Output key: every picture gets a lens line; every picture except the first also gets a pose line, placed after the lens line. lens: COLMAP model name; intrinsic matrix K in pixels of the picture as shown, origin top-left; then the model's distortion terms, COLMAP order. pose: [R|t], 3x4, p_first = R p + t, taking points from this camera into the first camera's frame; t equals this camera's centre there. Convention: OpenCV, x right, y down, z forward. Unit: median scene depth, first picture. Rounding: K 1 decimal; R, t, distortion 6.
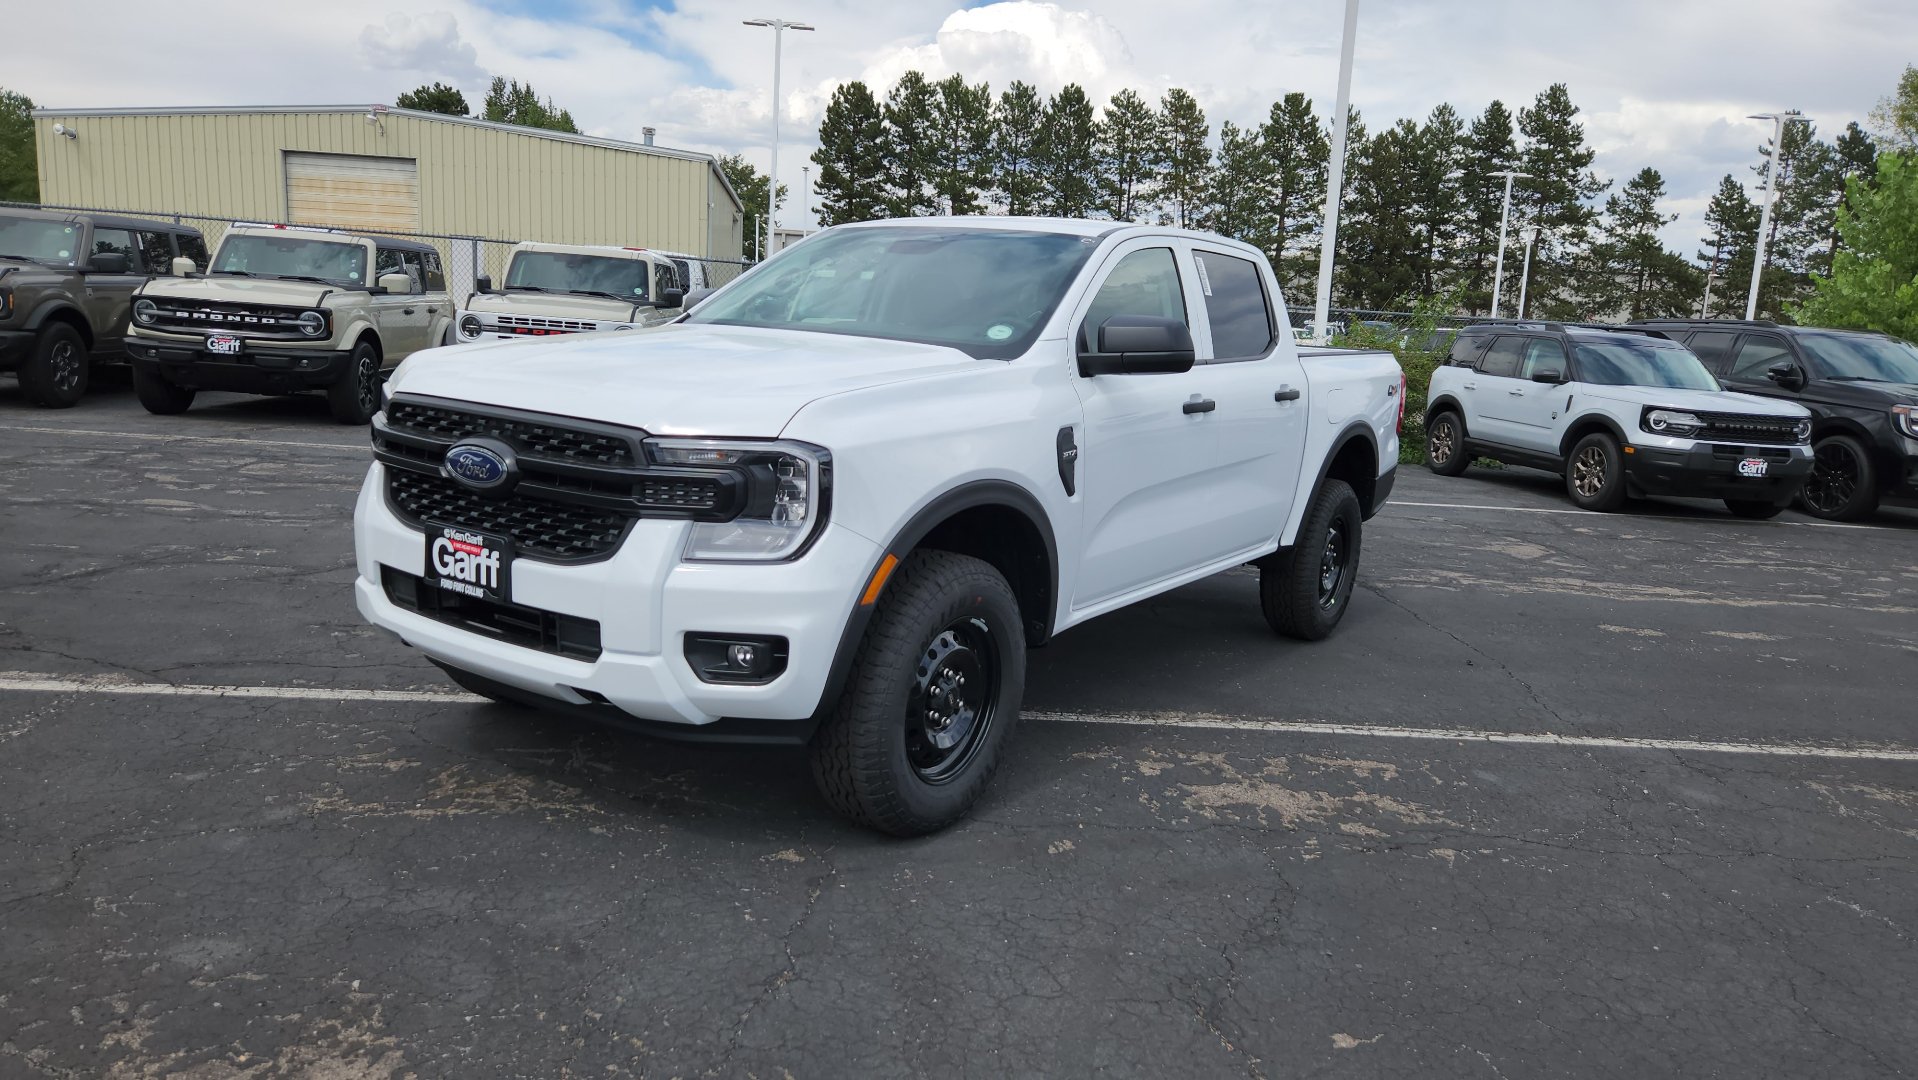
lens RADIAL K [[1285.6, 0, 959.0], [0, 1285.6, 540.0], [0, 0, 1]] dist [0.071970, -0.063987]
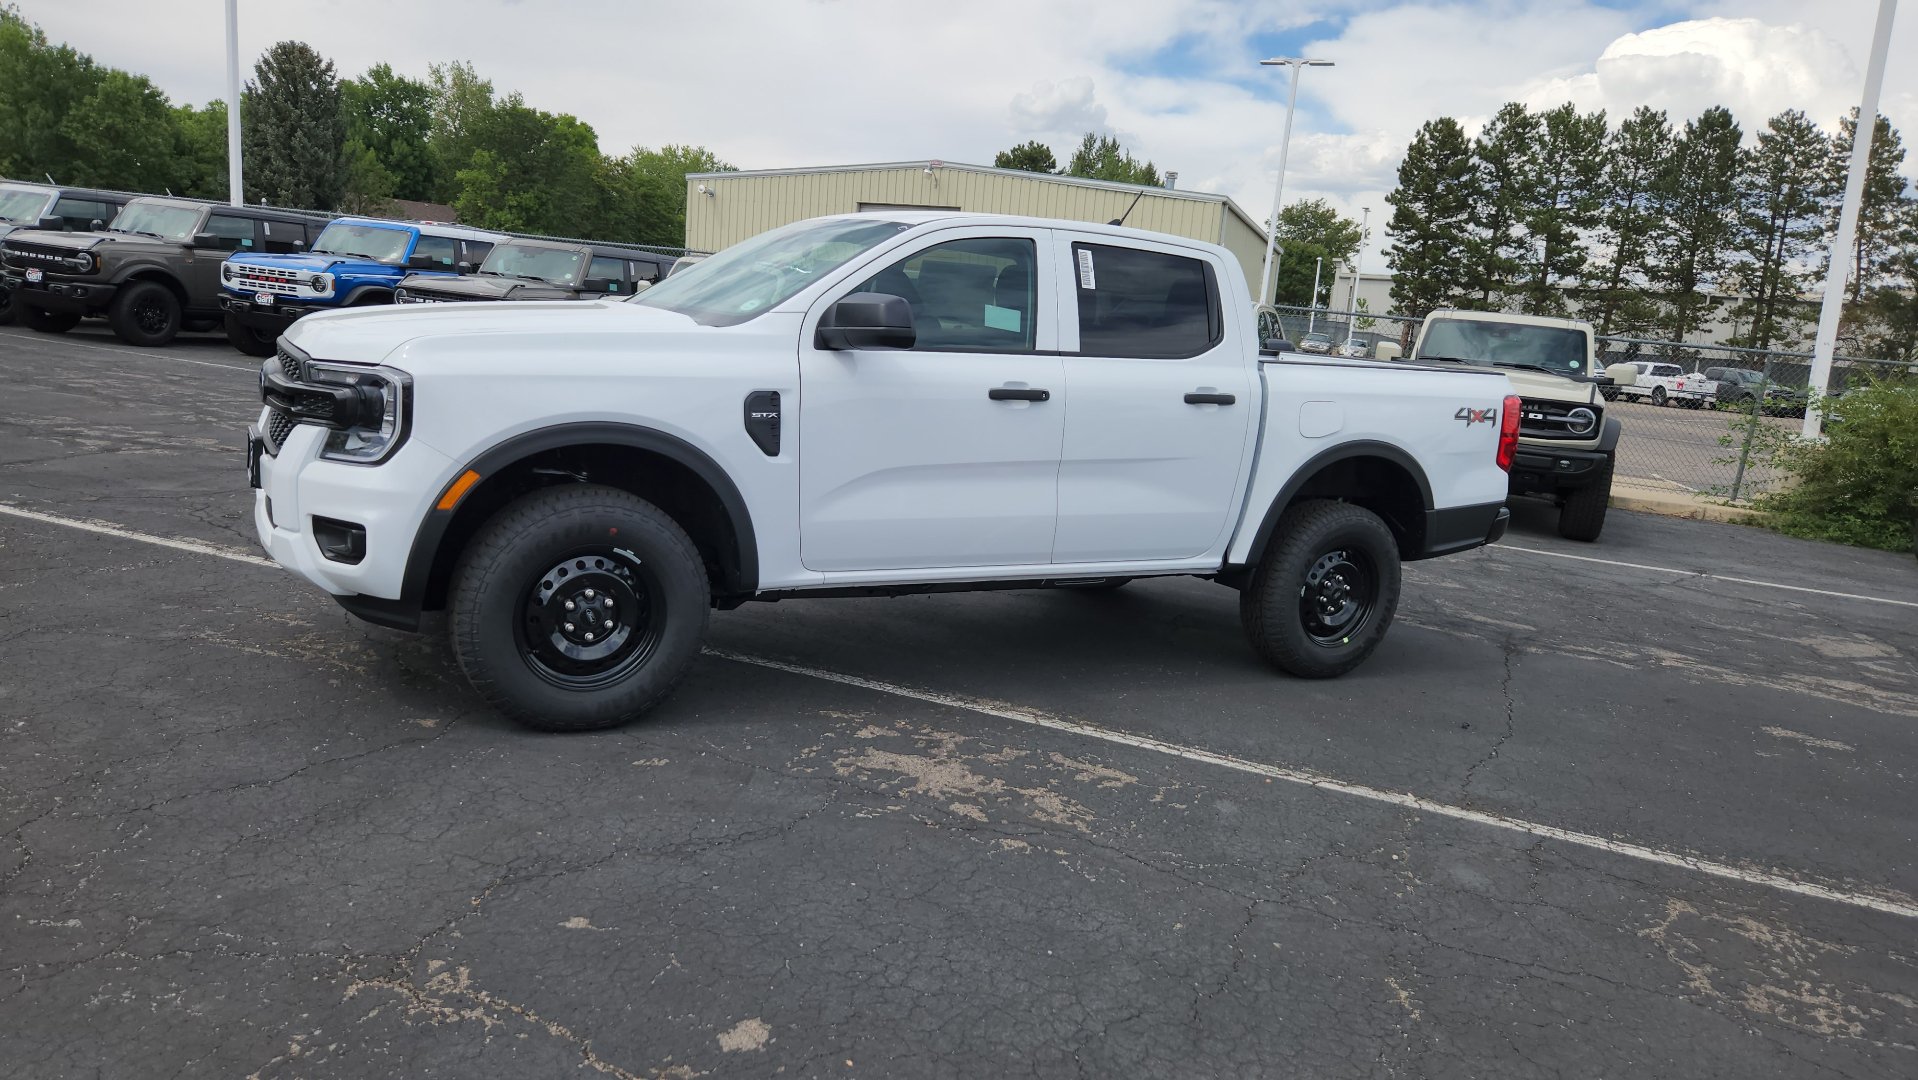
lens RADIAL K [[1290.6, 0, 928.1], [0, 1290.6, 531.6], [0, 0, 1]] dist [0.069250, -0.057882]
pose [[0.894721, 0.094028, -0.436615, 0.643371], [-0.111913, 0.993599, -0.015357, 0.029068], [0.432376, 0.062603, 0.899517, 0.084838]]
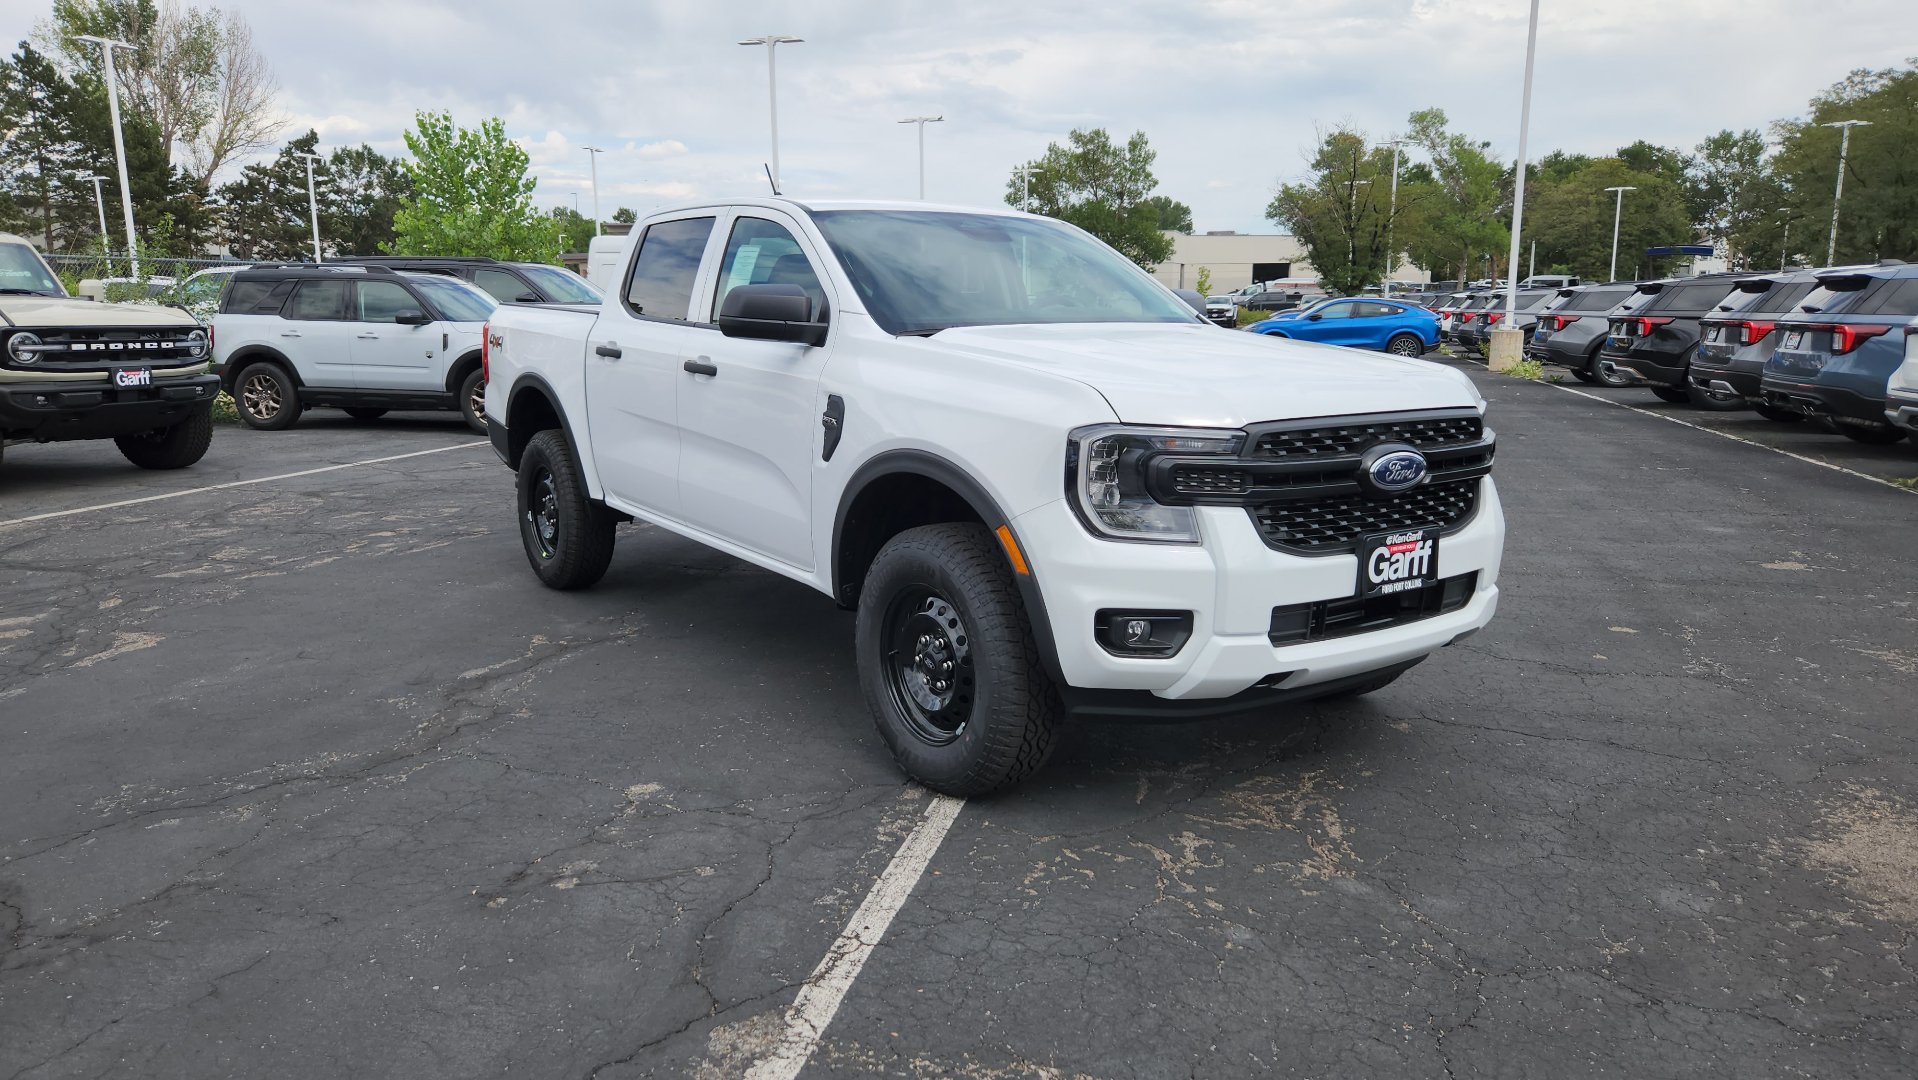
lens RADIAL K [[1290.6, 0, 915.1], [0, 1290.6, 506.6], [0, 0, 1]] dist [0.066297, -0.052500]
pose [[0.366590, -0.210392, 0.906282, -1.170691], [0.179301, 0.971812, 0.153078, -0.206688], [-0.912942, 0.106381, 0.393980, 0.737129]]
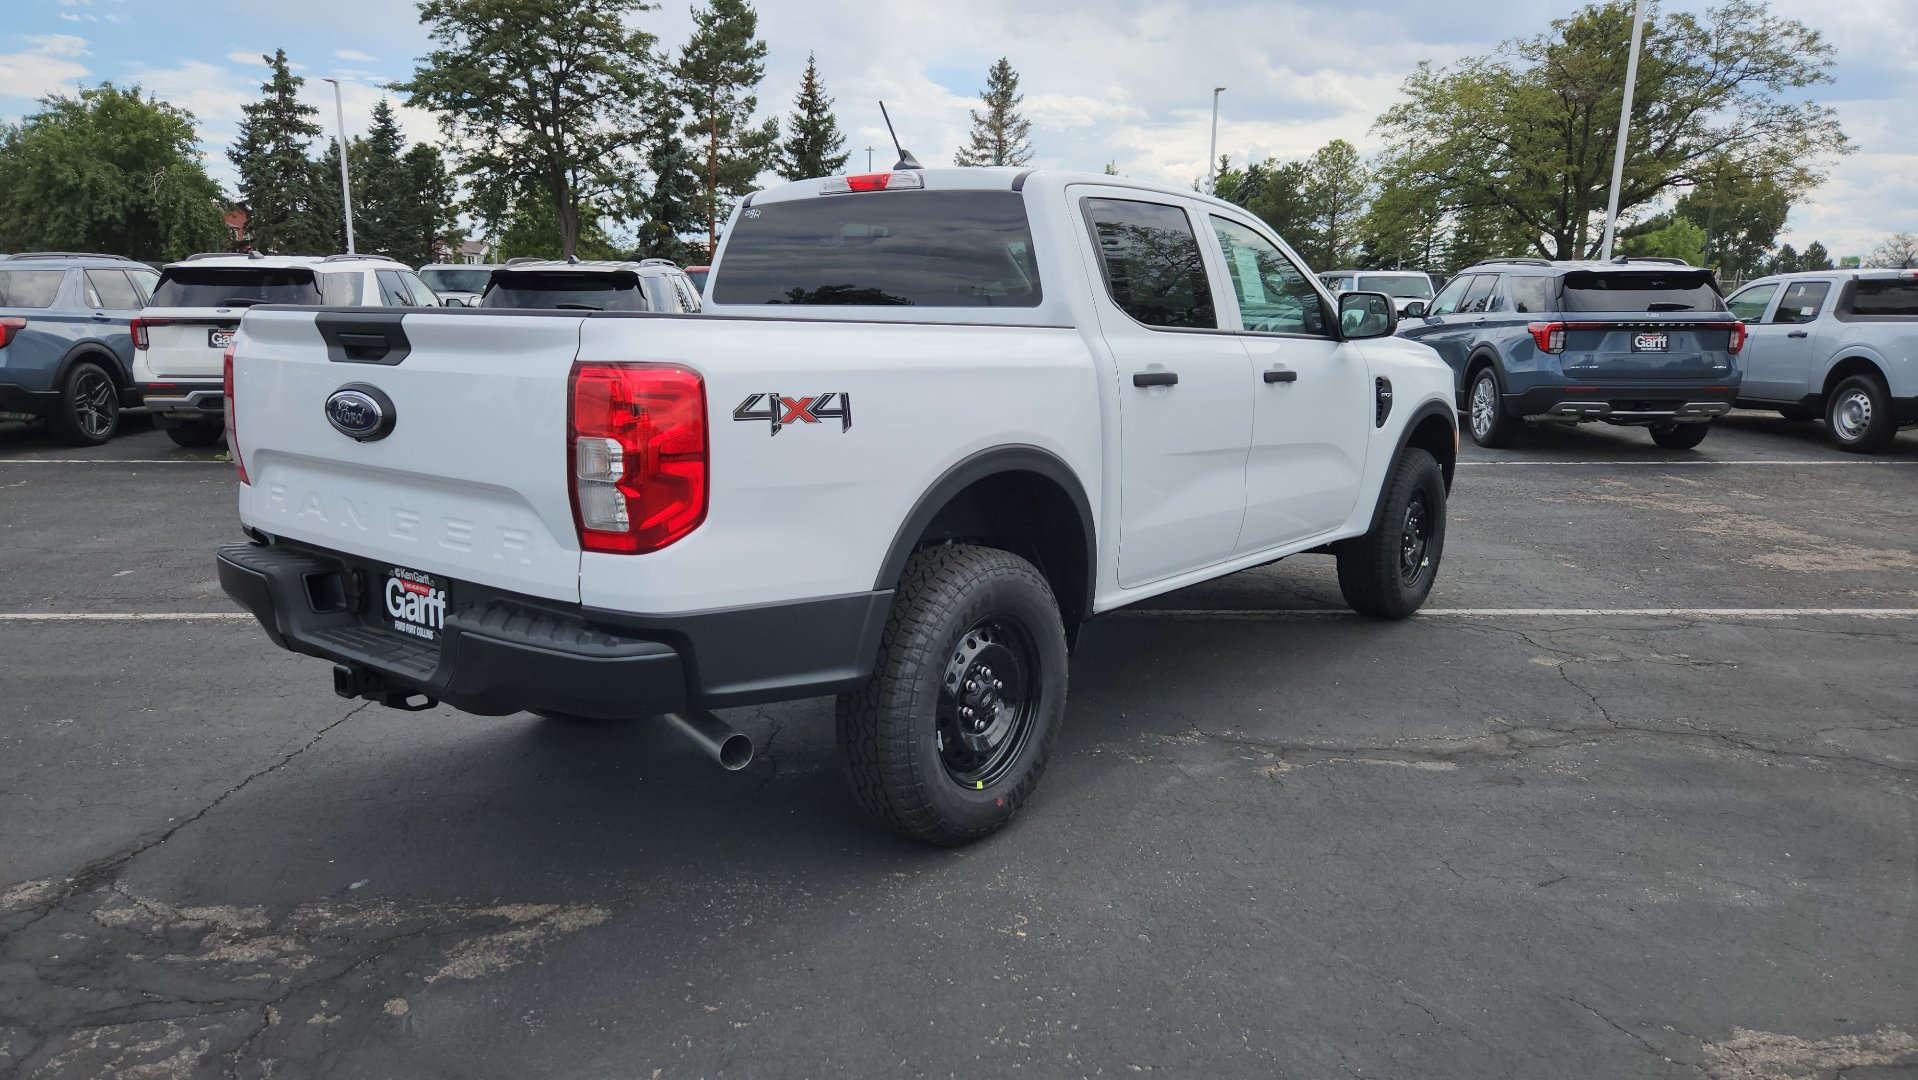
lens RADIAL K [[1290.6, 0, 928.1], [0, 1290.6, 531.6], [0, 0, 1]] dist [0.069250, -0.057882]
pose [[-0.993616, -0.086965, 0.071864, 0.062653], [-0.057222, 0.937477, 0.343310, -0.426691], [-0.097227, 0.337006, -0.936469, 2.497374]]
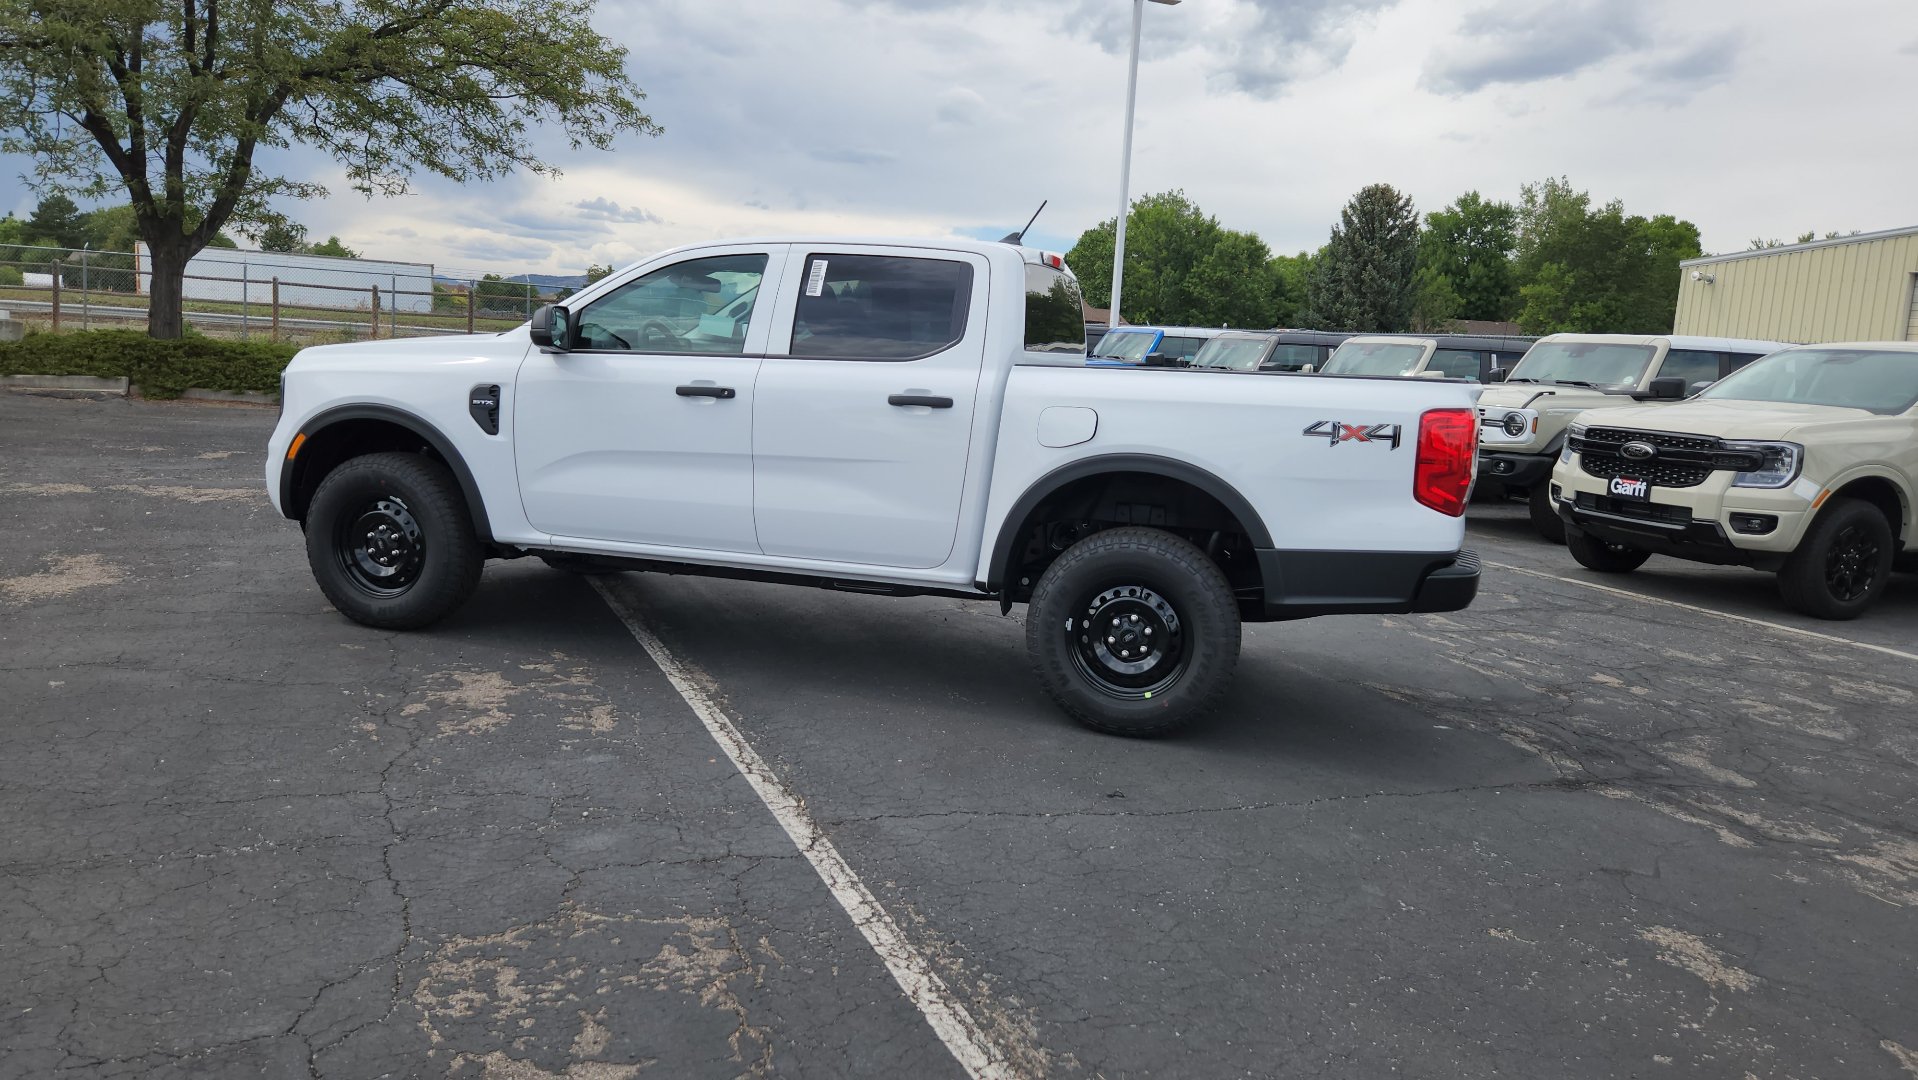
lens RADIAL K [[1290.6, 0, 928.1], [0, 1290.6, 531.6], [0, 0, 1]] dist [0.069250, -0.057882]
pose [[0.302909, 0.088462, -0.948905, 1.475300], [-0.203608, 0.978701, 0.026244, -0.060995], [0.931015, 0.185255, 0.314469, 0.961933]]
